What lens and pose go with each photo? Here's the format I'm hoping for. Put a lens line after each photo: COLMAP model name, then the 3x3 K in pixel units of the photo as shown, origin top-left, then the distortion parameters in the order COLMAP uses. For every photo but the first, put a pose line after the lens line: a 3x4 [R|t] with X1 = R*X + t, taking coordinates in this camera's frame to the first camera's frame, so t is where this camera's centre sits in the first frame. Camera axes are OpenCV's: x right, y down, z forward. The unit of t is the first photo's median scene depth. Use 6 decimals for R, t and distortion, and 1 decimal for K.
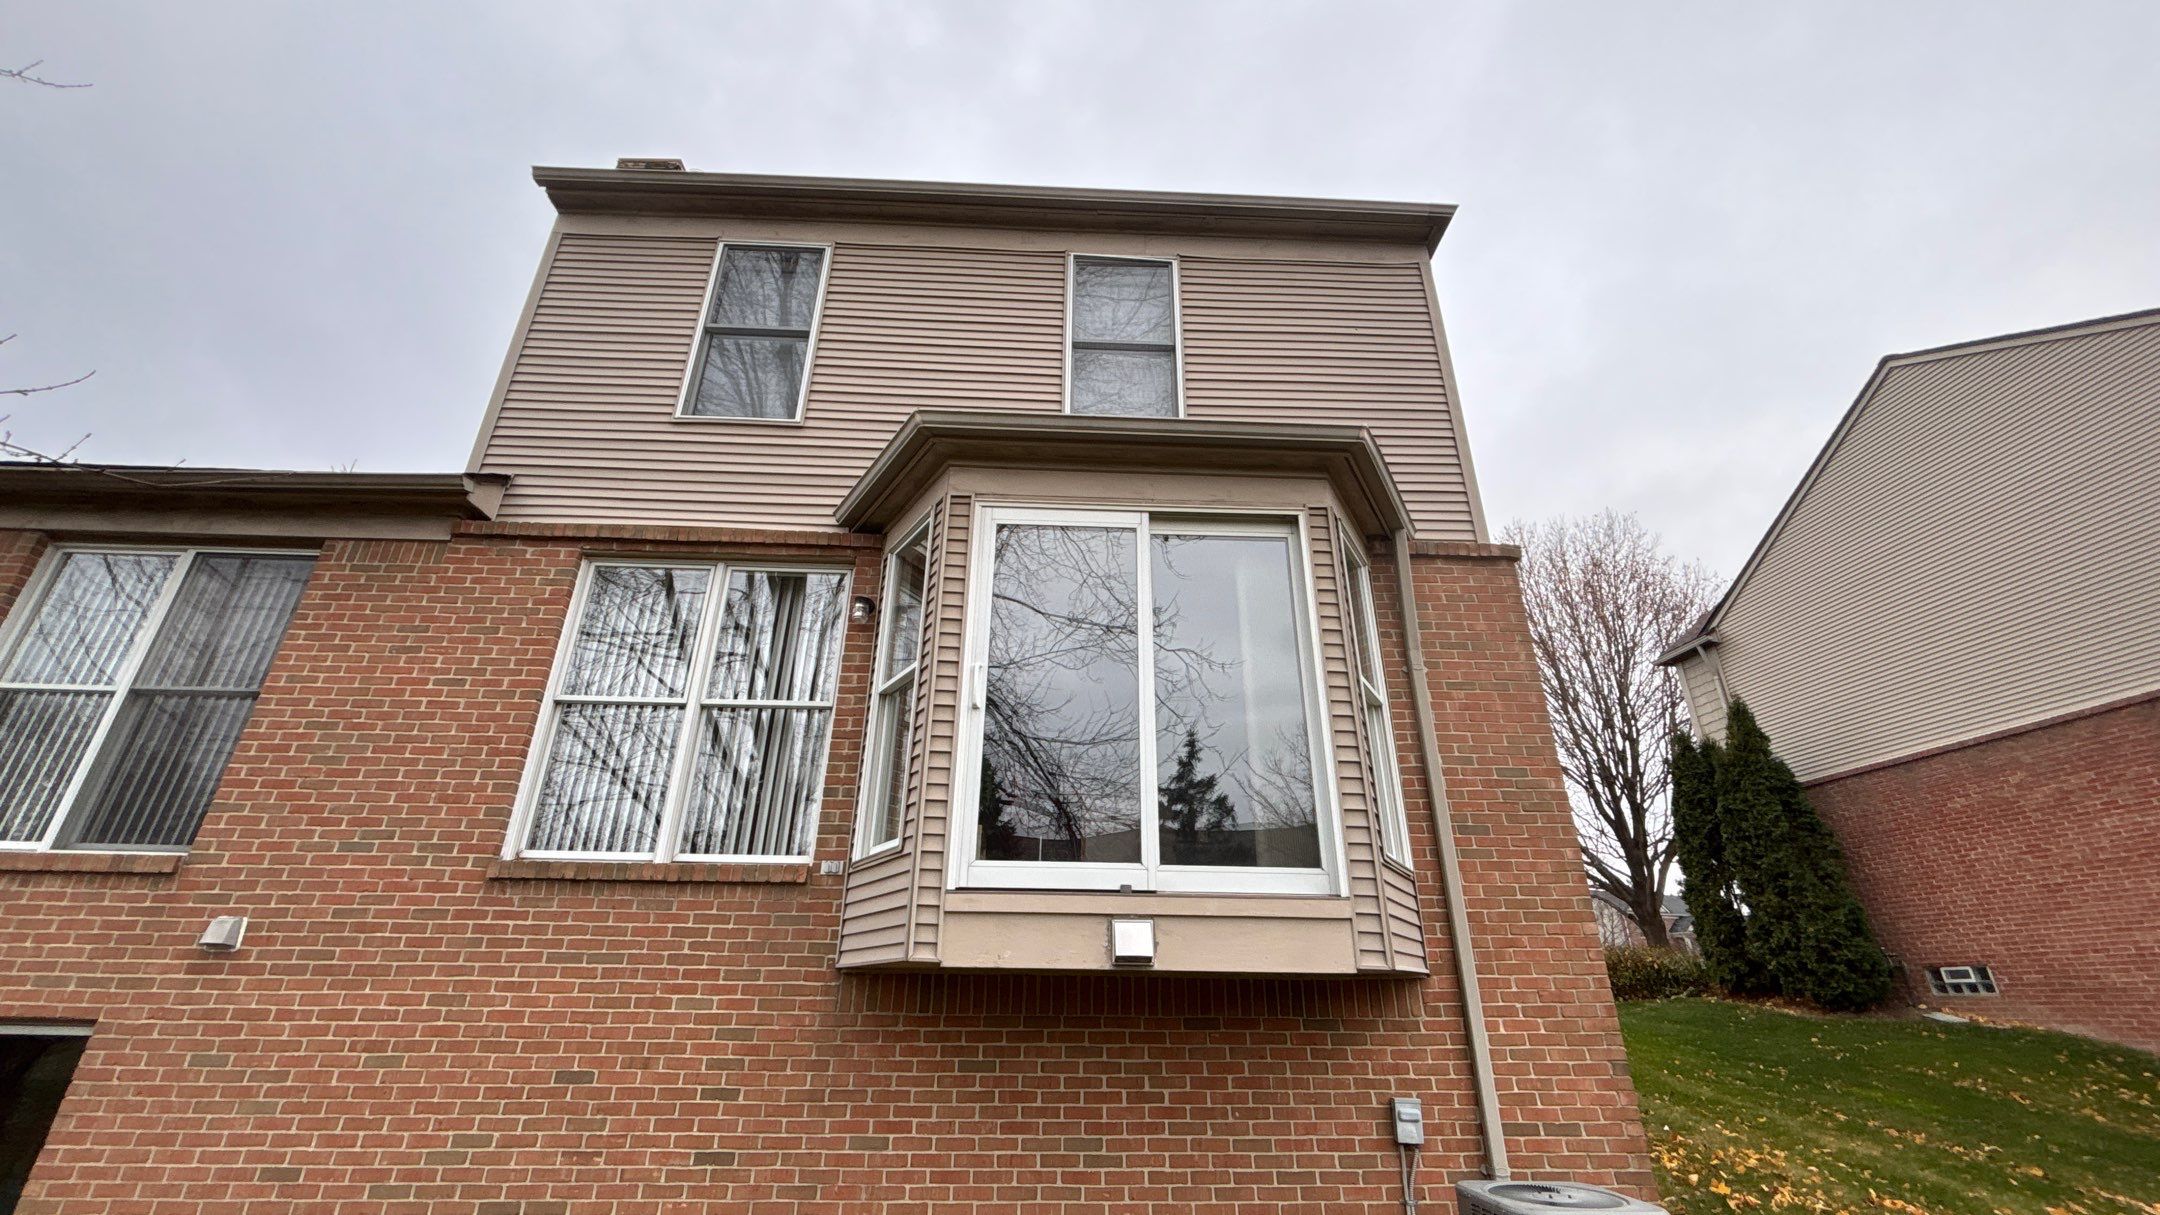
lens RADIAL K [[863.7, 0, 1078.3], [0, 863.7, 599.3], [0, 0, 1]] dist [-0.002550, -0.000002]
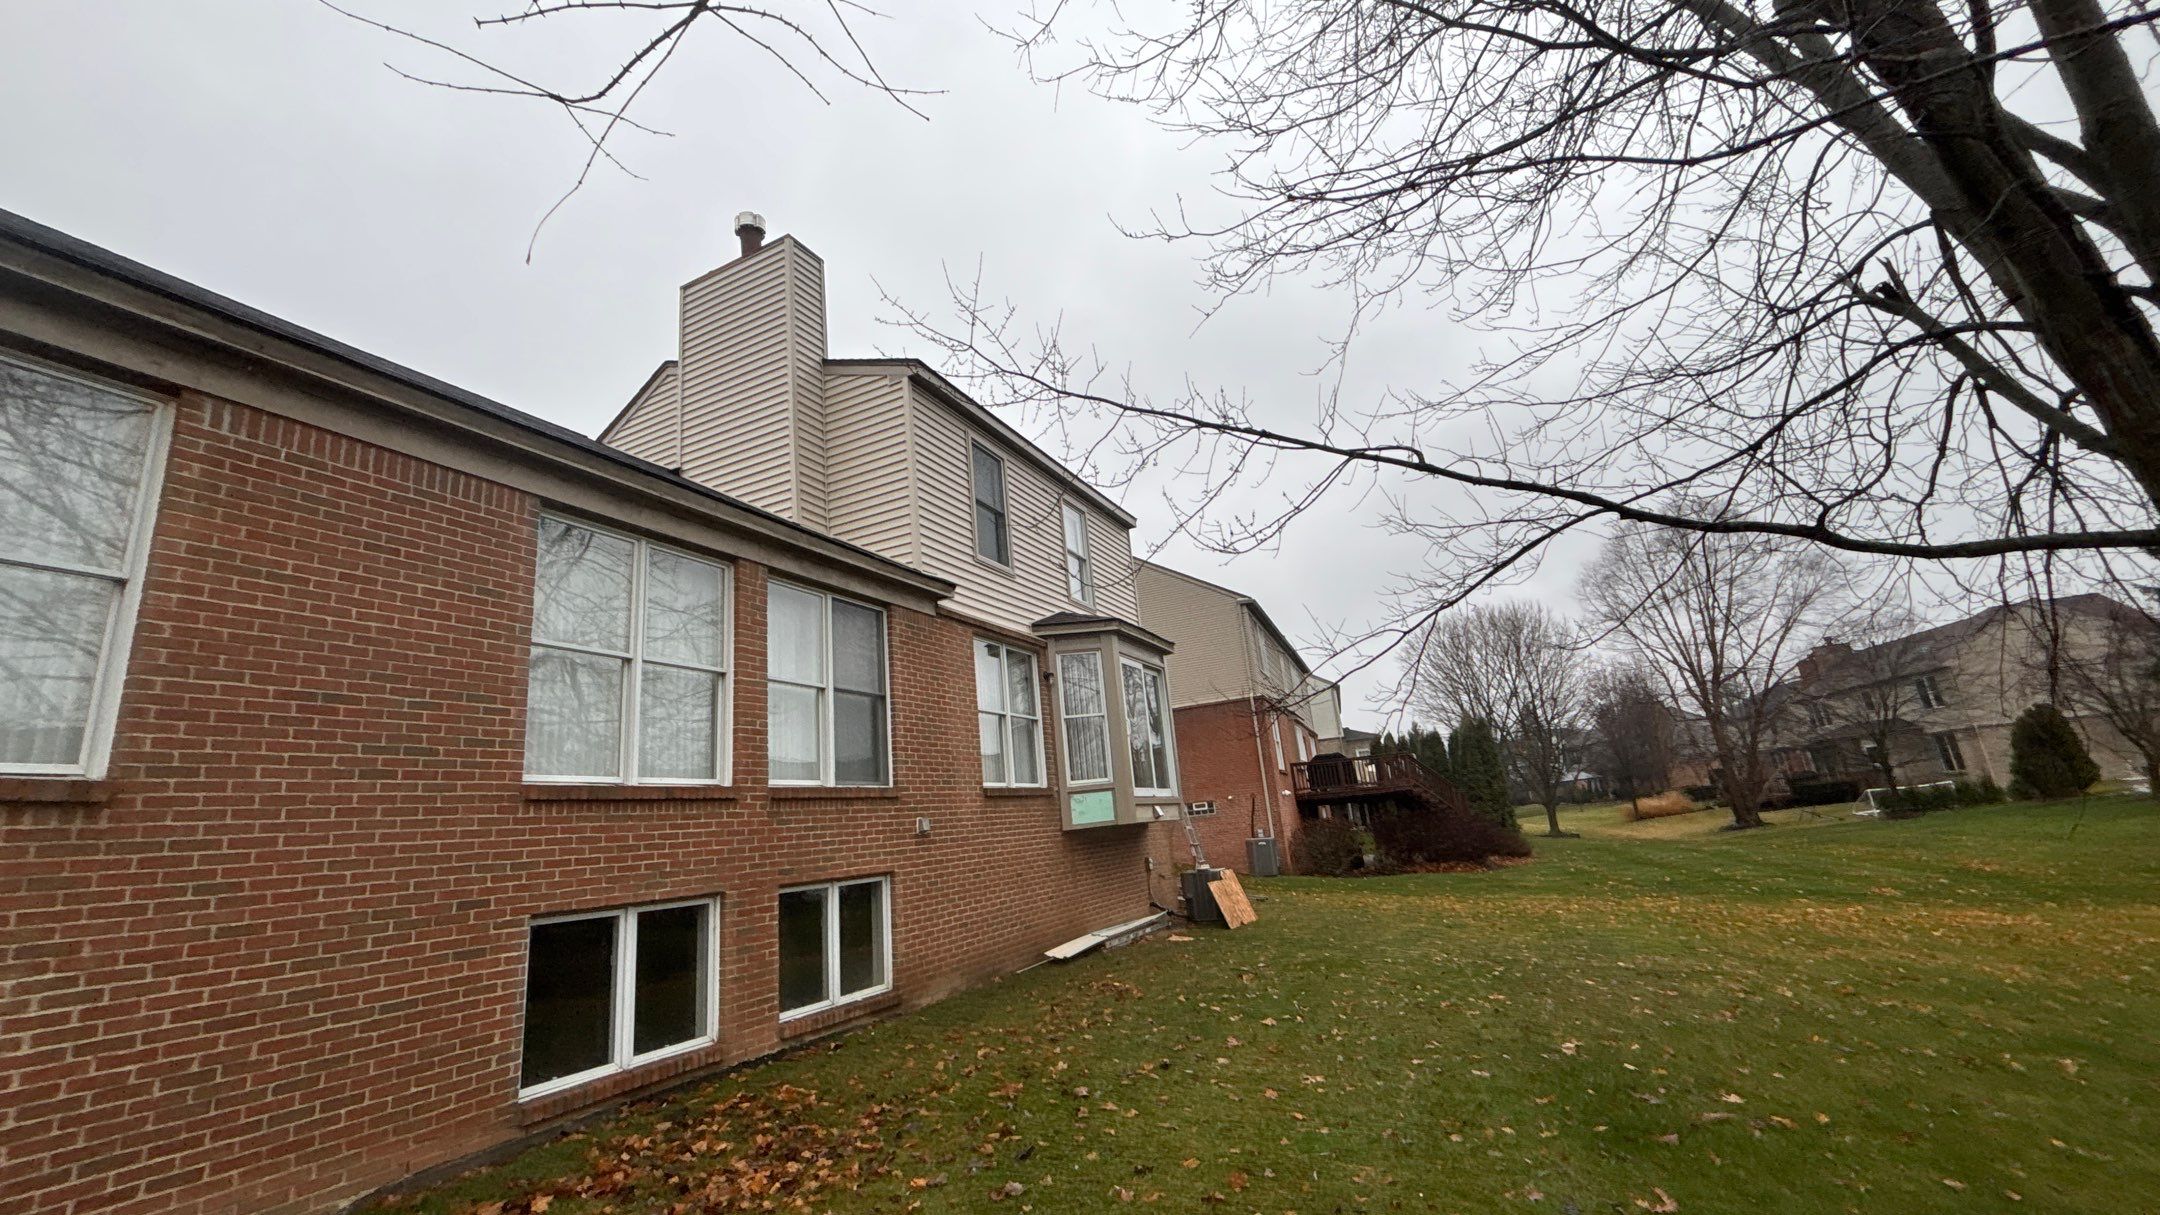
lens RADIAL K [[863.7, 0, 1090.3], [0, 863.7, 606.4], [0, 0, 1]] dist [-0.002550, -0.000002]
pose [[0.445976, 0.171772, 0.878407, -2.570496], [-0.263512, 0.963113, -0.054548, -0.087494], [-0.855375, -0.207144, 0.474789, -0.161946]]
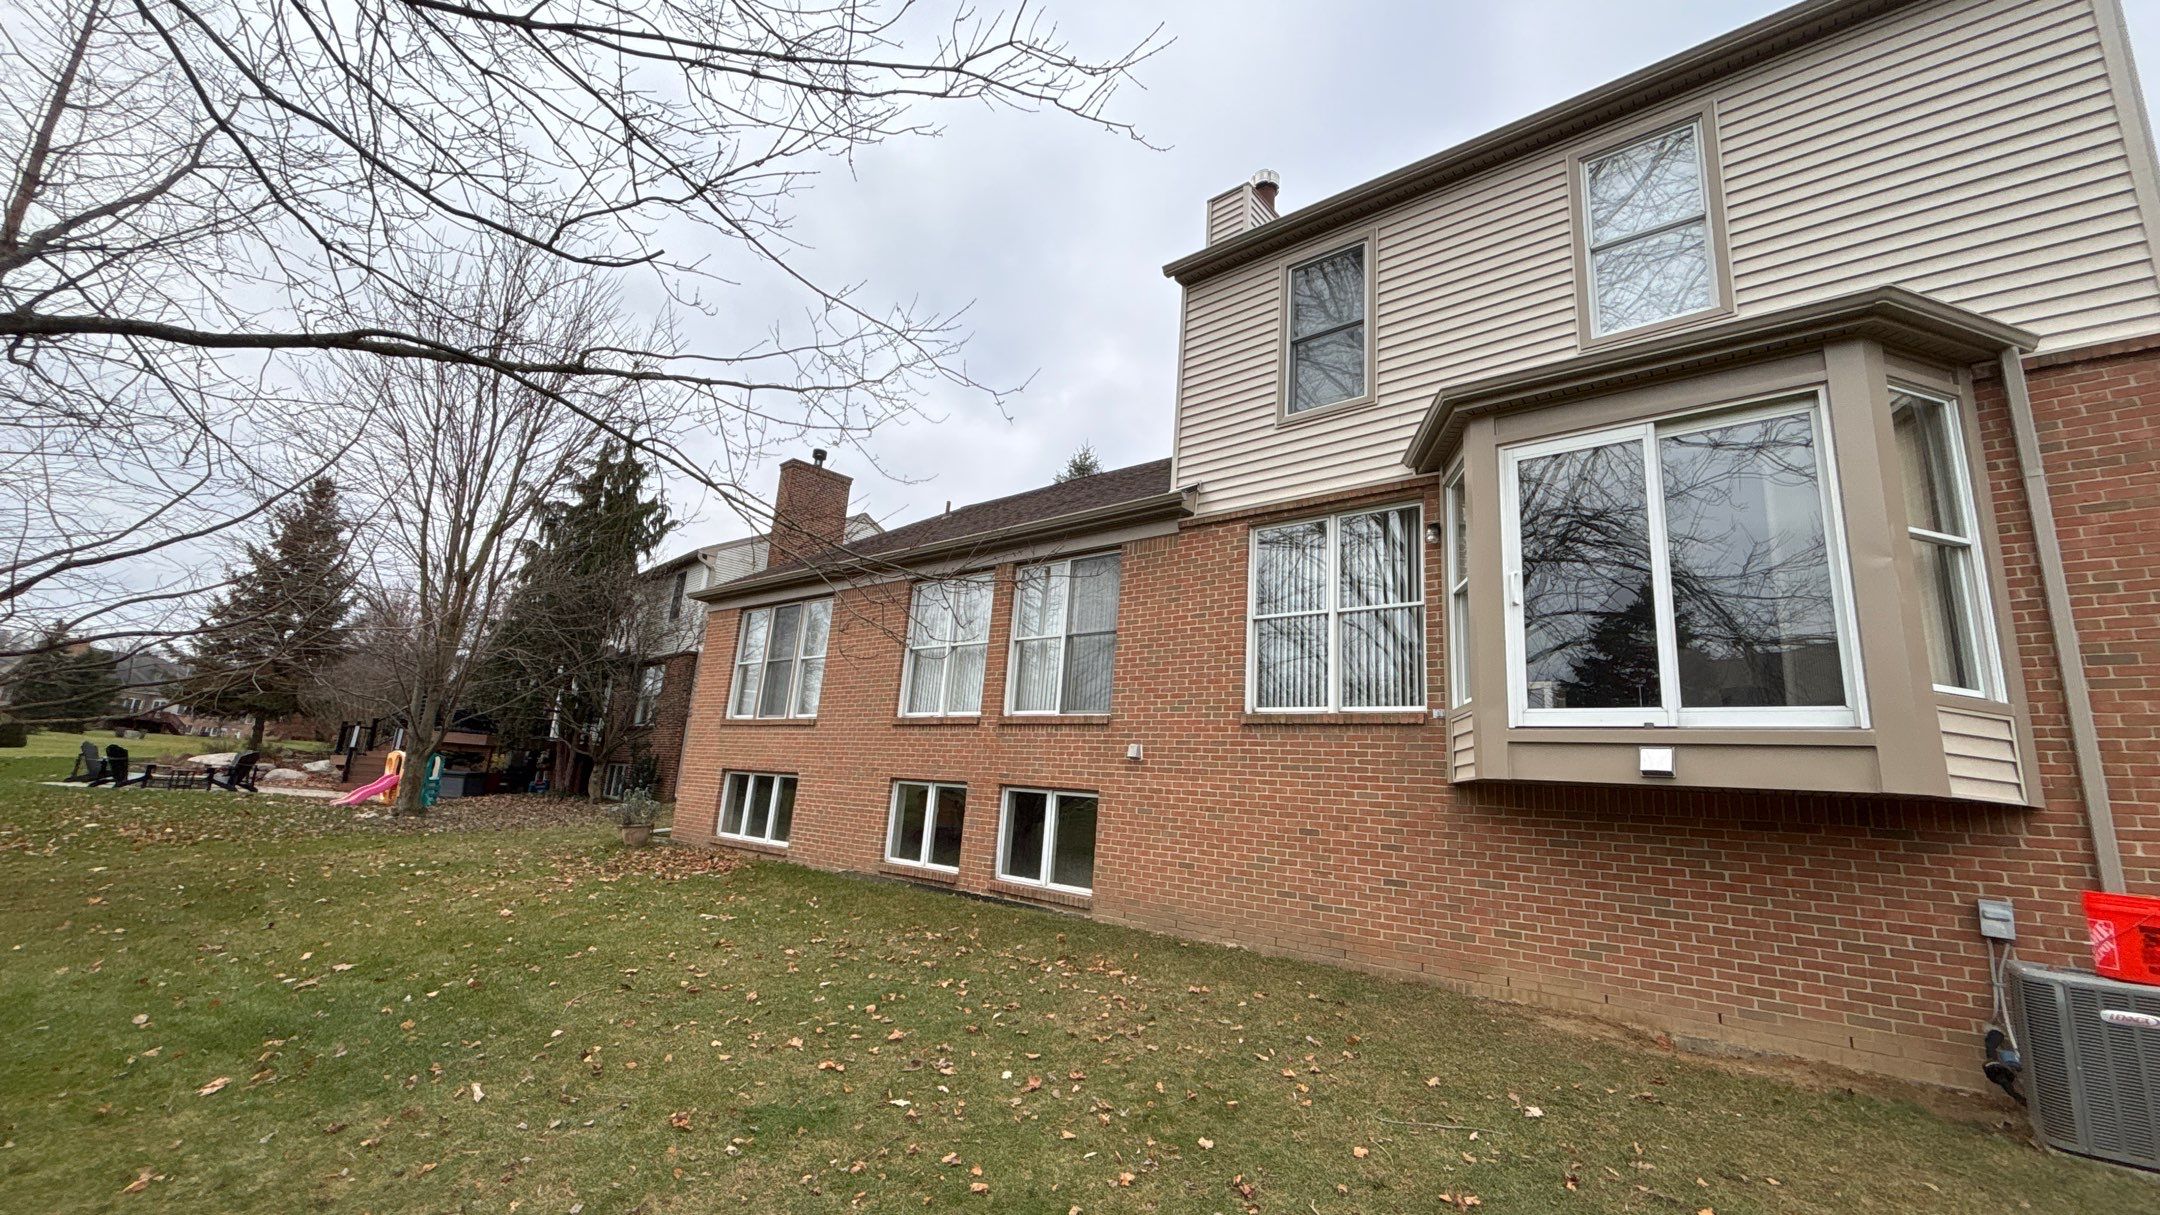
lens RADIAL K [[863.7, 0, 1081.2], [0, 863.7, 609.4], [0, 0, 1]] dist [-0.002550, -0.000002]
pose [[0.734033, -0.103762, -0.671140, 0.290385], [0.230739, 0.967573, 0.102769, -0.164691], [0.638714, -0.230294, 0.734172, -0.464108]]
